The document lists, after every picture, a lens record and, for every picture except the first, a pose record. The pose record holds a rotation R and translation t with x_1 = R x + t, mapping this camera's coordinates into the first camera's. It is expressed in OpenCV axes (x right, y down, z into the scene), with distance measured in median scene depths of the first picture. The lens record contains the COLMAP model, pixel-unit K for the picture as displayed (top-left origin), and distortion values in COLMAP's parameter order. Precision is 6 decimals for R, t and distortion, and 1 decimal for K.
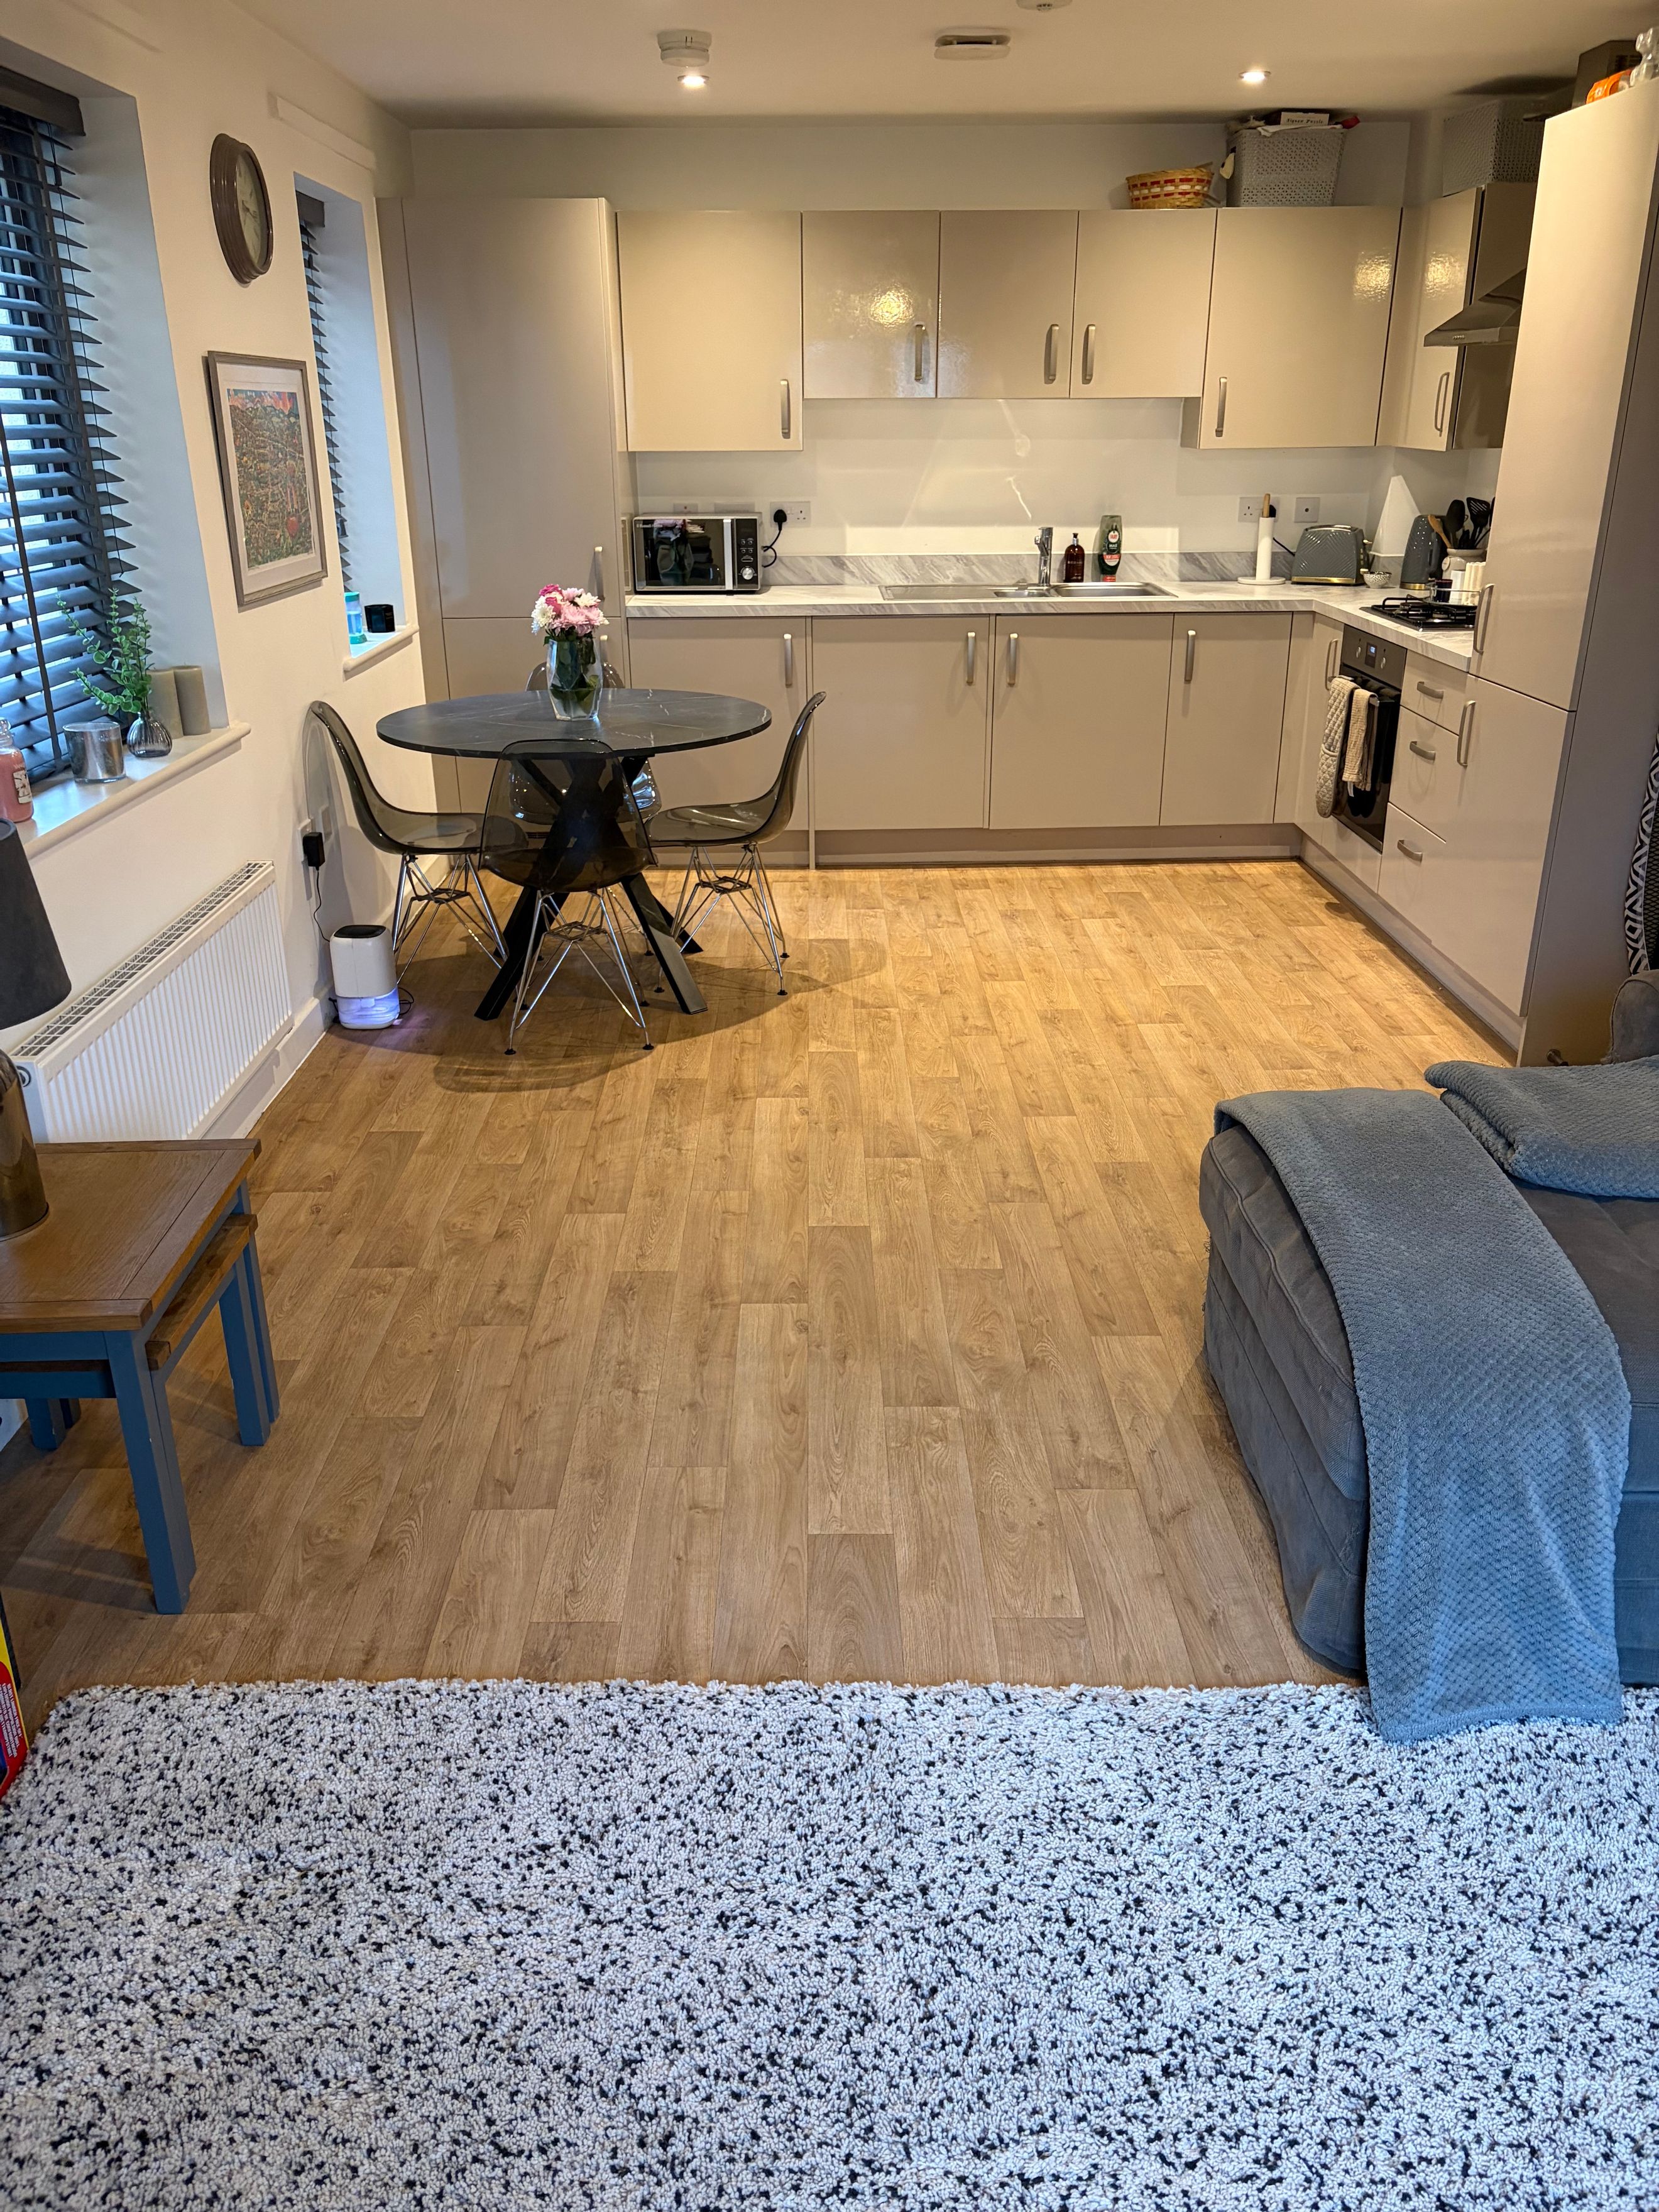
lens RADIAL K [[1671.4, 0, 819.2], [0, 1671.4, 1102.7], [0, 0, 1]] dist [0.043132, -0.037507]
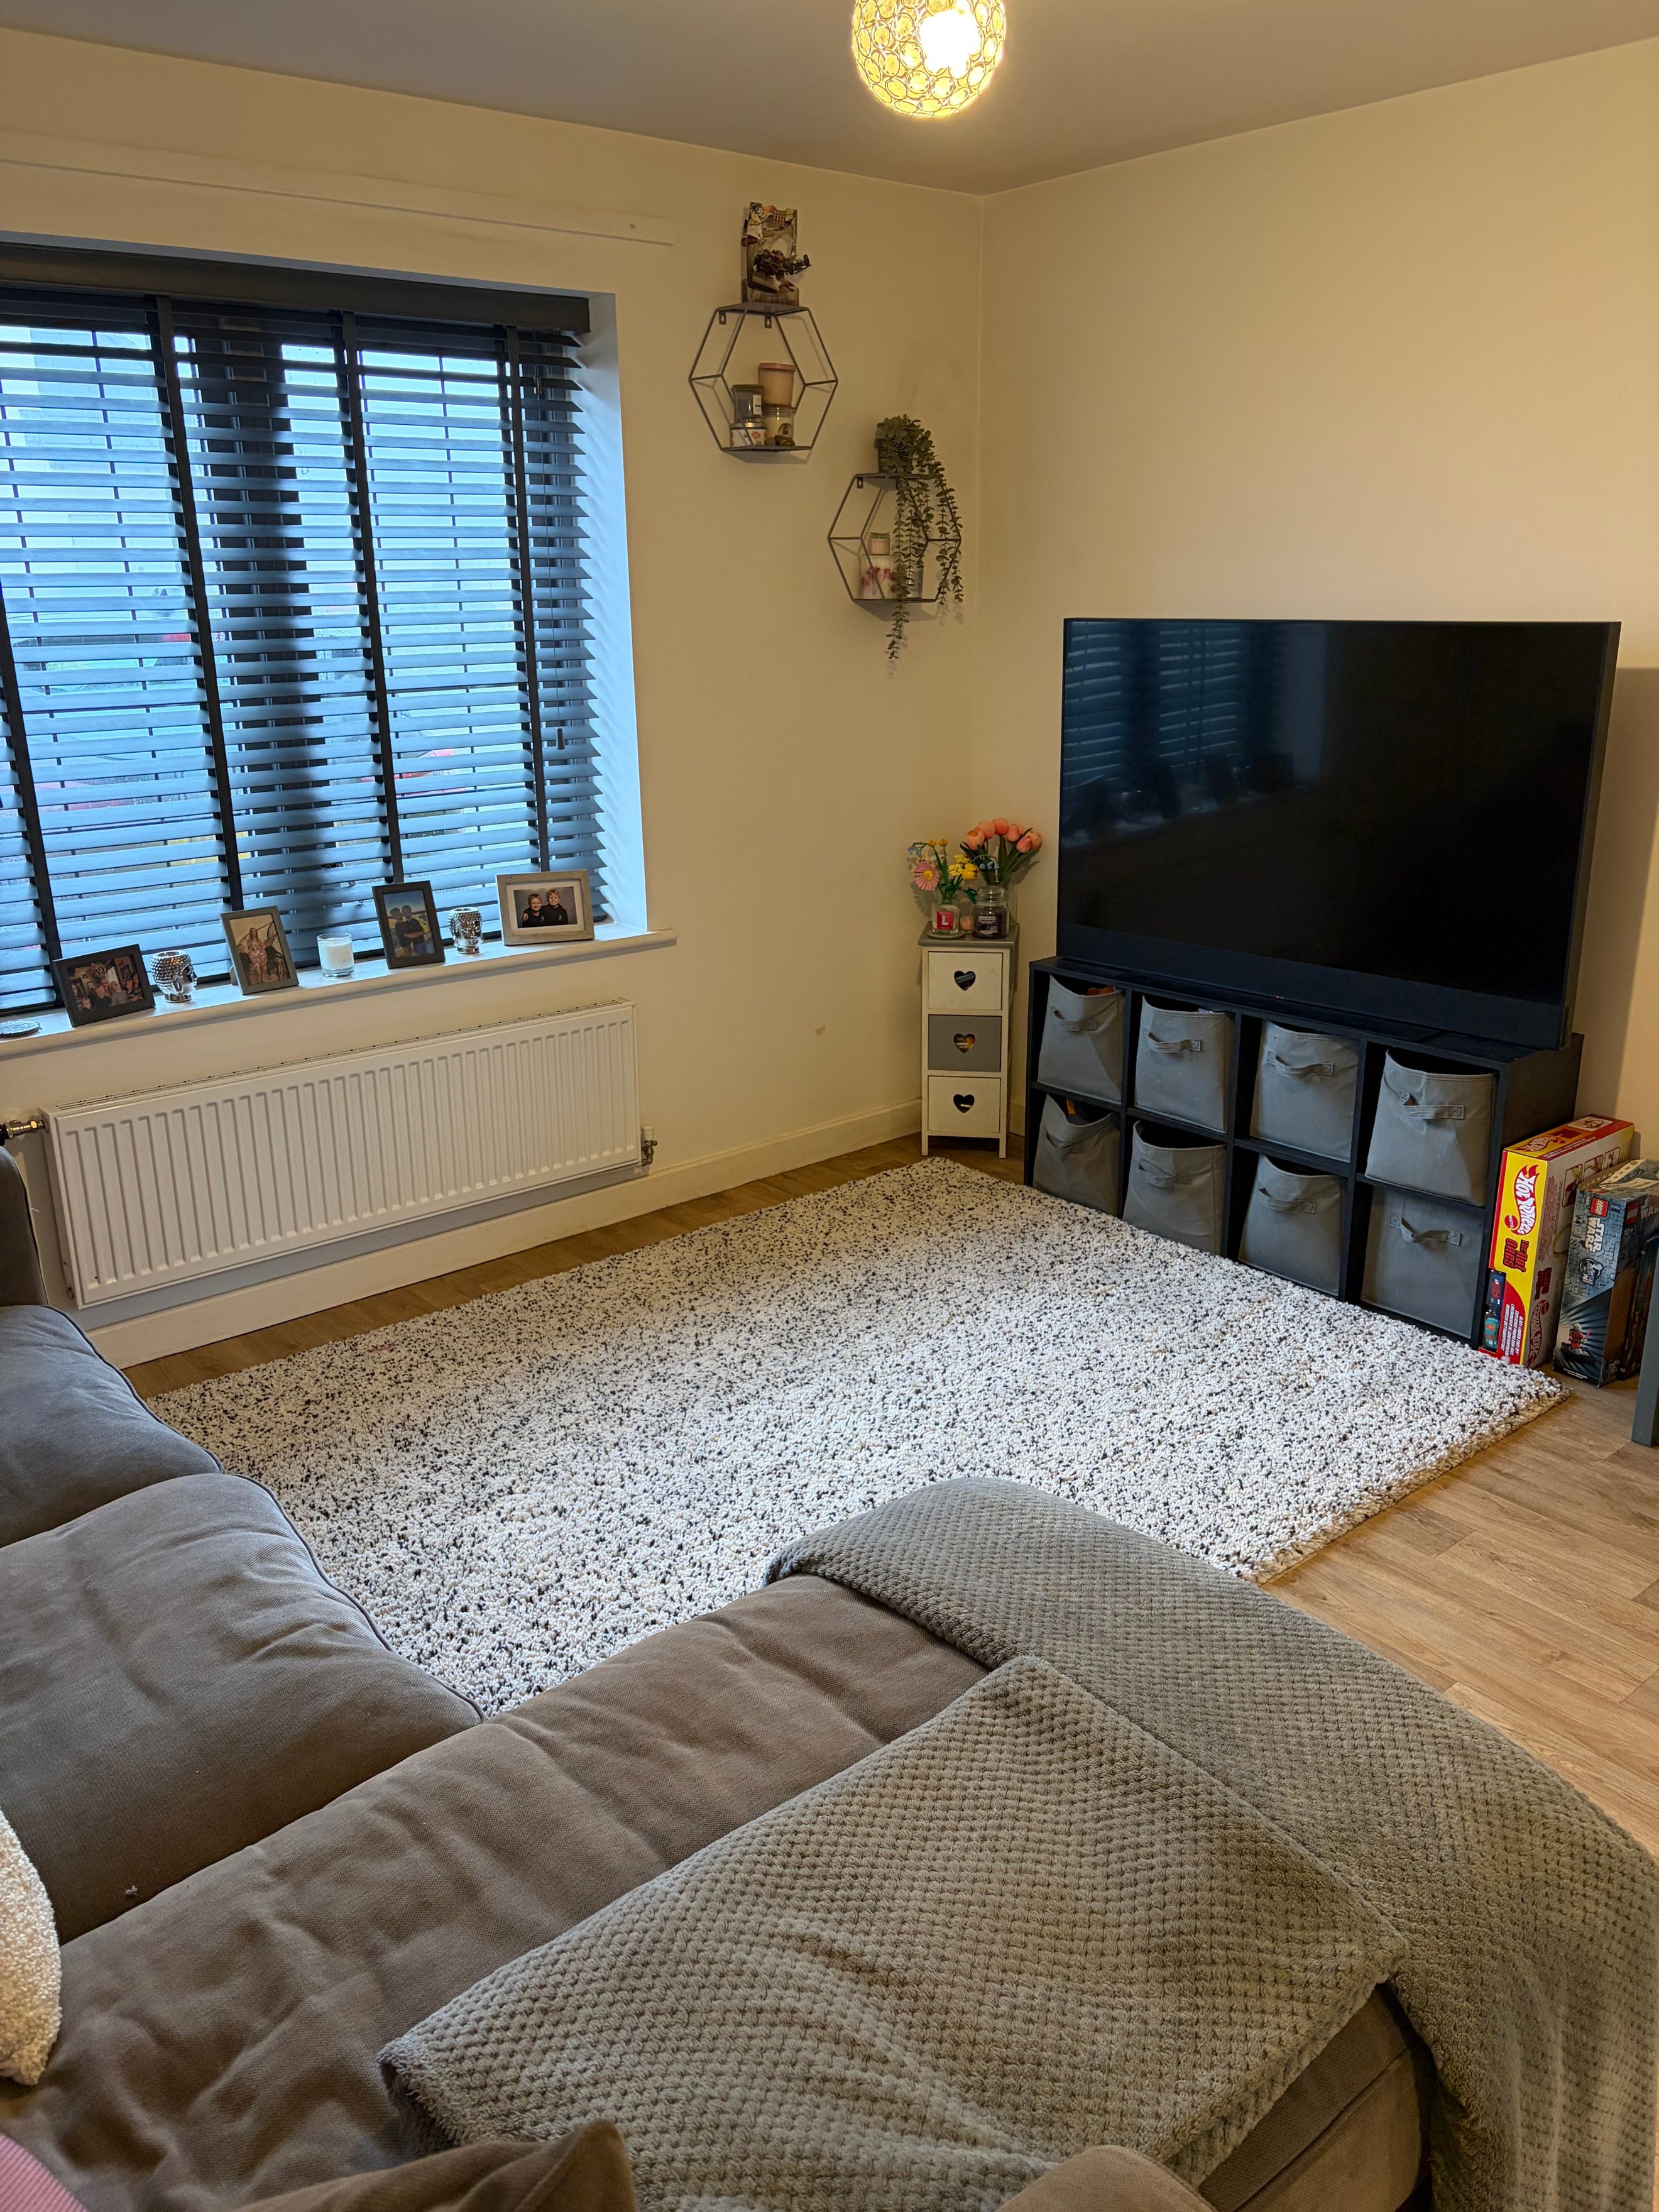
lens RADIAL K [[1671.4, 0, 819.2], [0, 1671.4, 1102.7], [0, 0, 1]] dist [0.043132, -0.037507]
pose [[-0.772014, 0.212598, -0.598996, 0.435498], [-0.219898, 0.794869, 0.565533, -0.263843], [0.596355, 0.568318, -0.566900, 0.630588]]
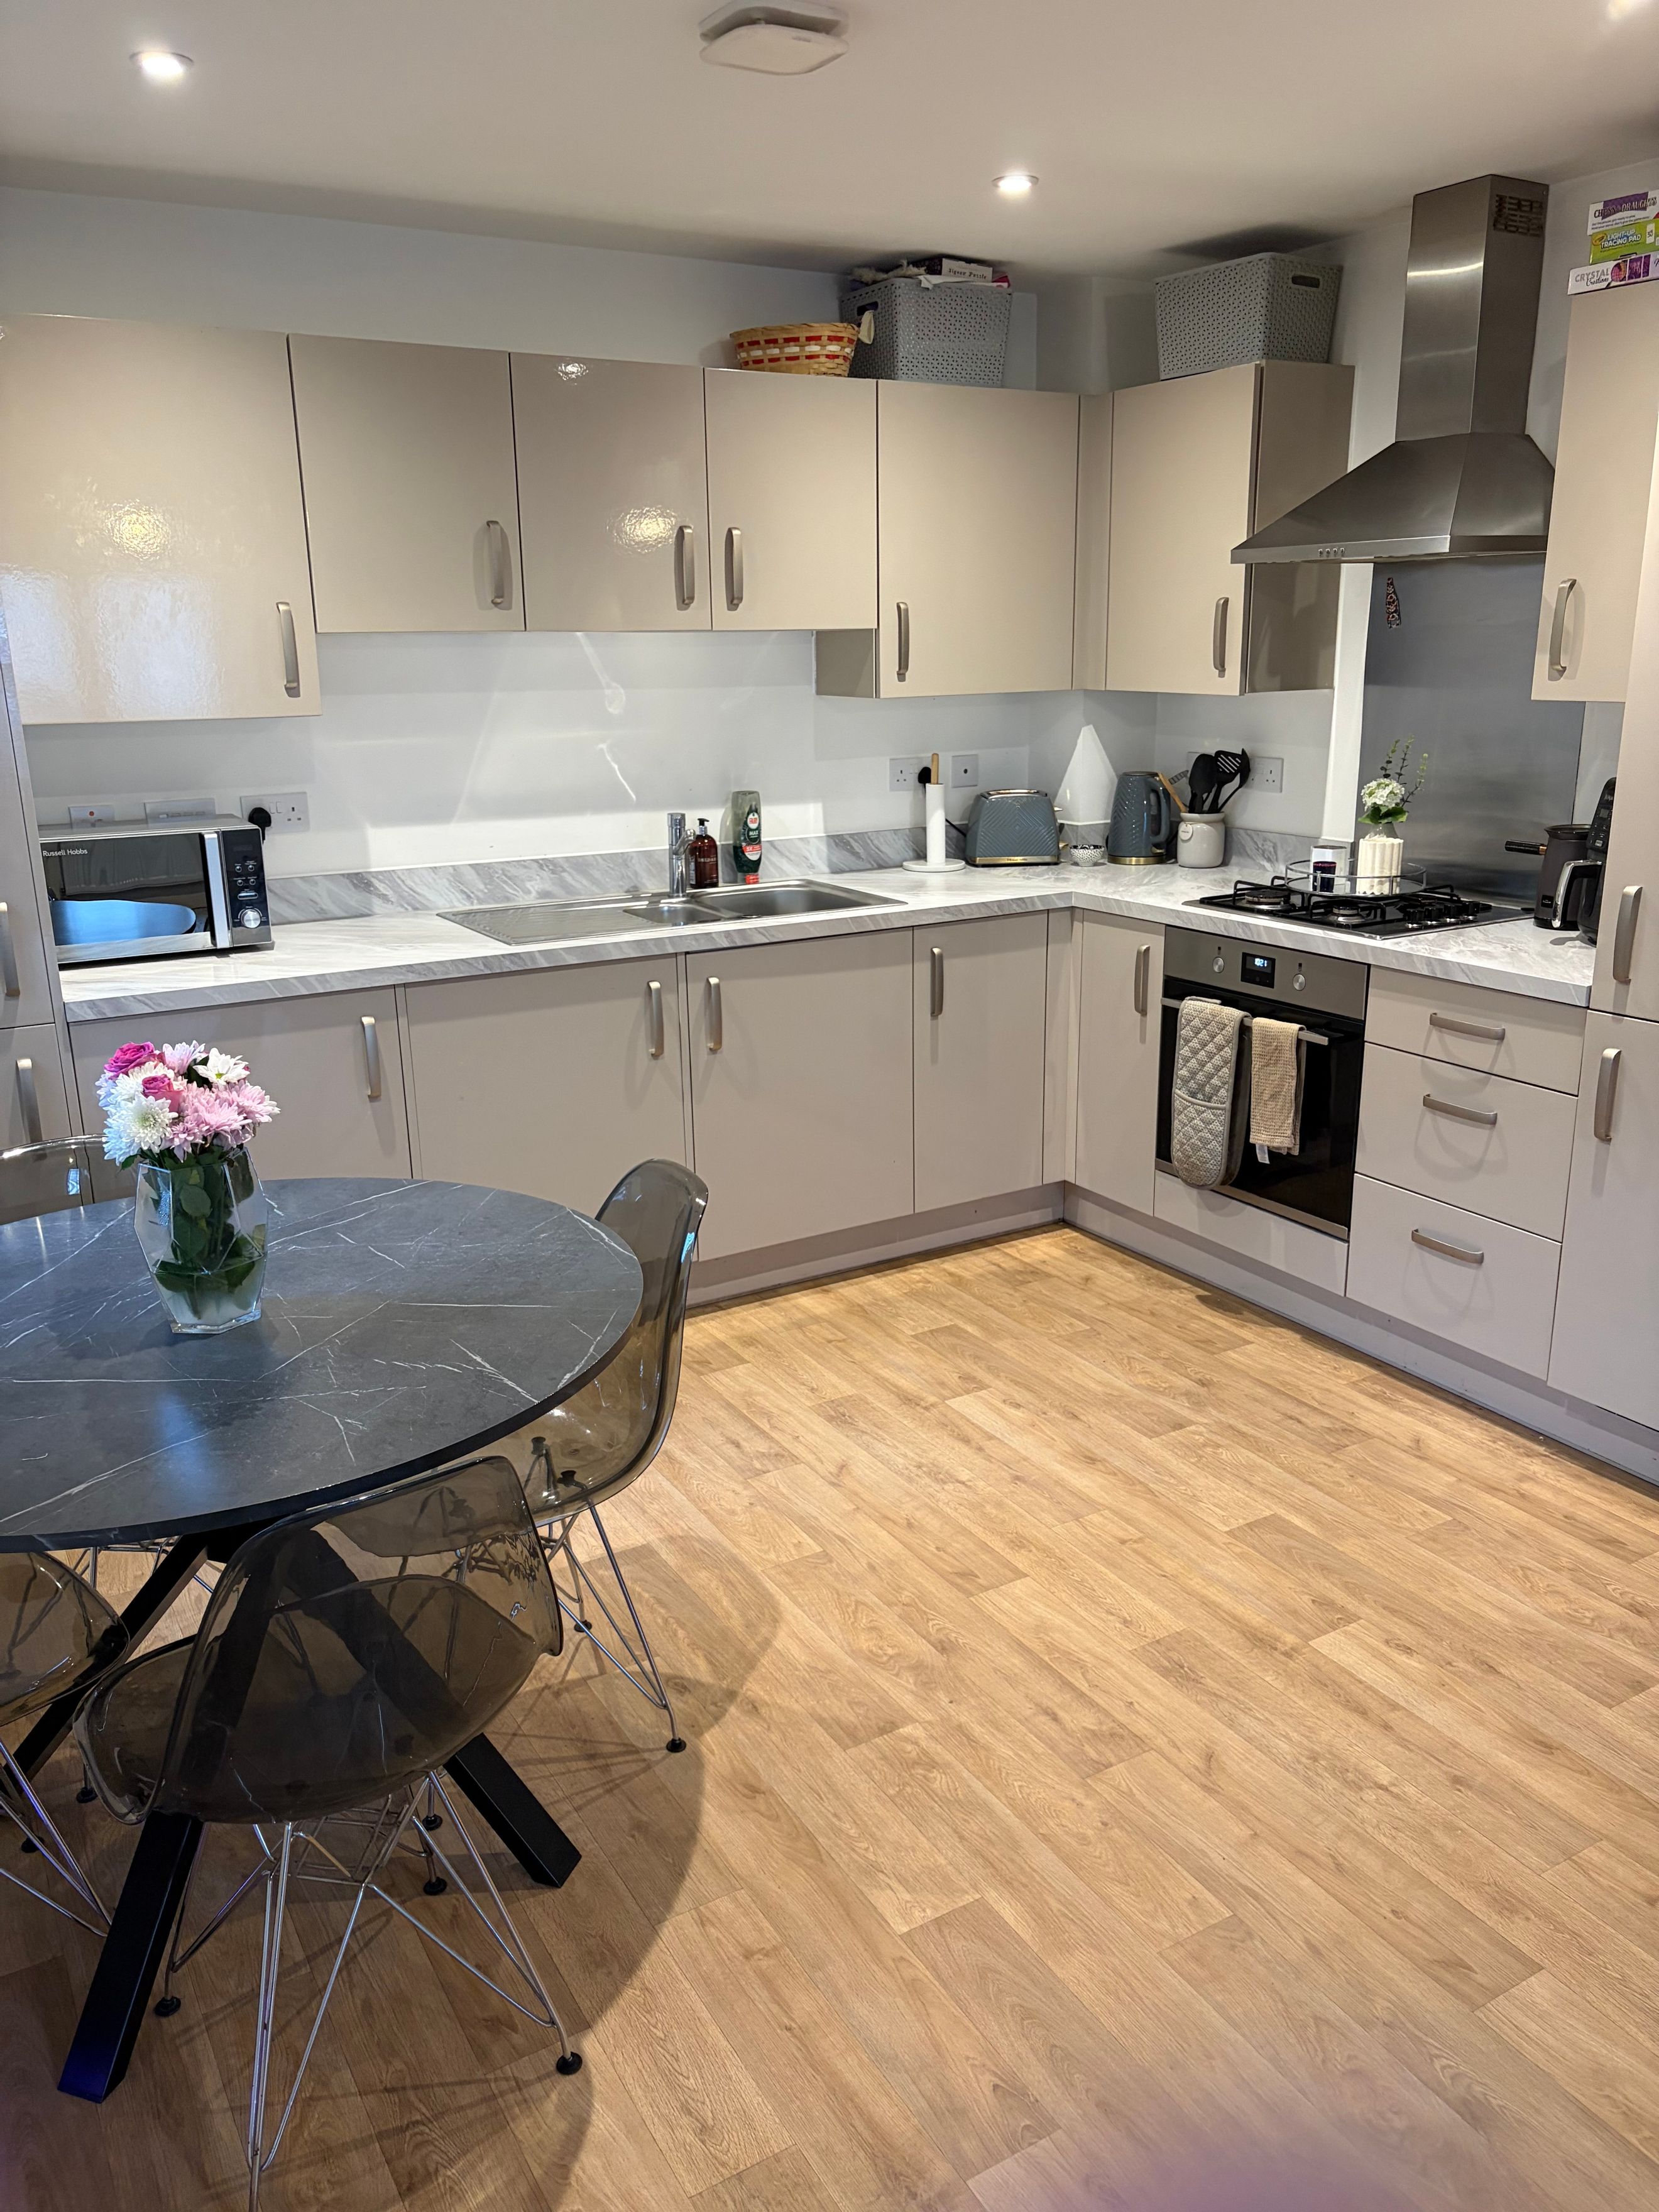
lens RADIAL K [[1667.6, 0, 829.5], [0, 1667.6, 1106.0], [0, 0, 1]] dist [0.105743, -0.135286]
pose [[0.863514, -0.142315, 0.483828, -0.217871], [0.200233, 0.977251, -0.069915, -0.225860], [-0.462871, 0.157251, 0.872366, 0.535312]]
